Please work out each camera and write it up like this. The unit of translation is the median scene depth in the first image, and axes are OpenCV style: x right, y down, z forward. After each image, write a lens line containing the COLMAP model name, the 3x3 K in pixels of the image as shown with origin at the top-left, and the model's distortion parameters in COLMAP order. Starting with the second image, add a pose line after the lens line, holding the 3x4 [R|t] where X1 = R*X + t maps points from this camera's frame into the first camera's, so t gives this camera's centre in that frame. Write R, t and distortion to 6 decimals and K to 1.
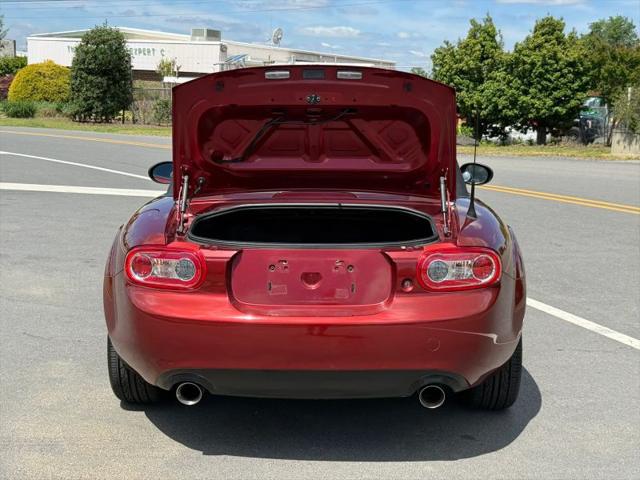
lens RADIAL K [[885.0, 0, 320.0], [0, 885.0, 240.0], [0, 0, 1]] dist [0.216821, -0.533642]
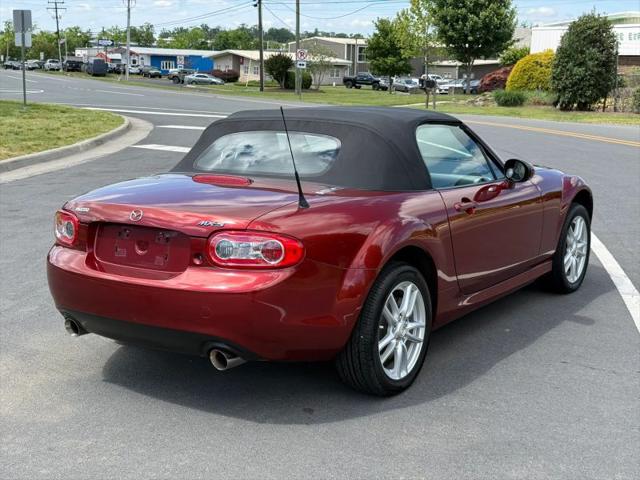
lens RADIAL K [[889.8, 0, 320.4], [0, 889.8, 228.6], [0, 0, 1]] dist [0.209634, -0.495467]
pose [[0.838782, 0.081414, -0.538347, 0.089845], [-0.081099, 0.996409, 0.024329, -0.003098], [0.538394, 0.023253, 0.842372, 0.011330]]
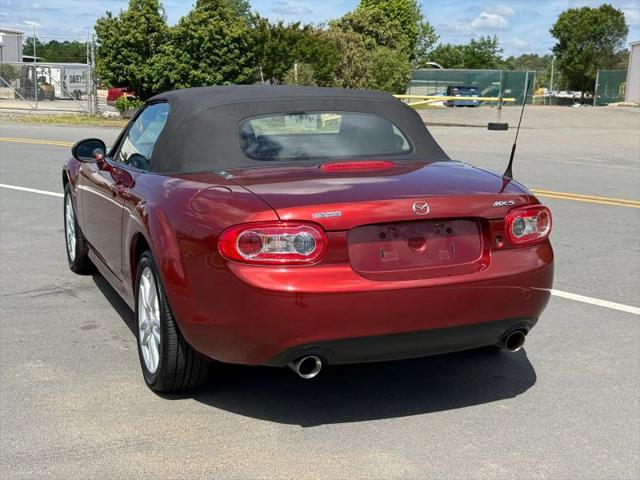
lens RADIAL K [[885.0, 0, 320.0], [0, 885.0, 240.0], [0, 0, 1]] dist [0.216821, -0.533642]
pose [[0.916271, -0.075229, 0.393430, -0.055994], [0.064135, 0.997087, 0.041290, -0.001121], [-0.395390, -0.012600, 0.918427, 0.008844]]
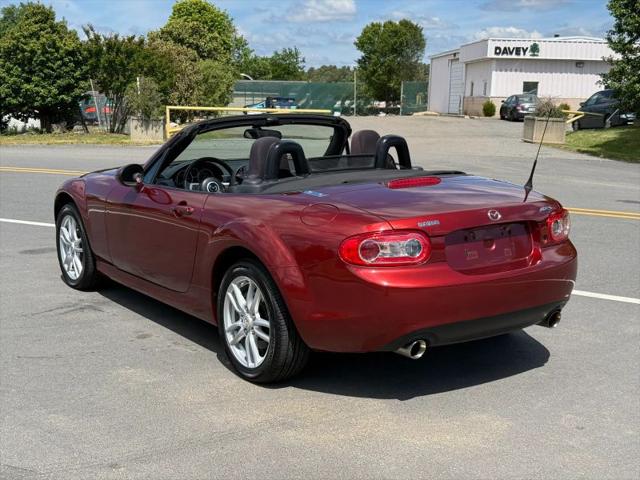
lens RADIAL K [[885.0, 0, 320.0], [0, 885.0, 240.0], [0, 0, 1]] dist [0.216821, -0.533642]
pose [[0.810094, -0.110626, 0.575769, -0.101330], [0.101688, 0.993665, 0.047846, -0.005145], [-0.577414, 0.019789, 0.816211, 0.009108]]
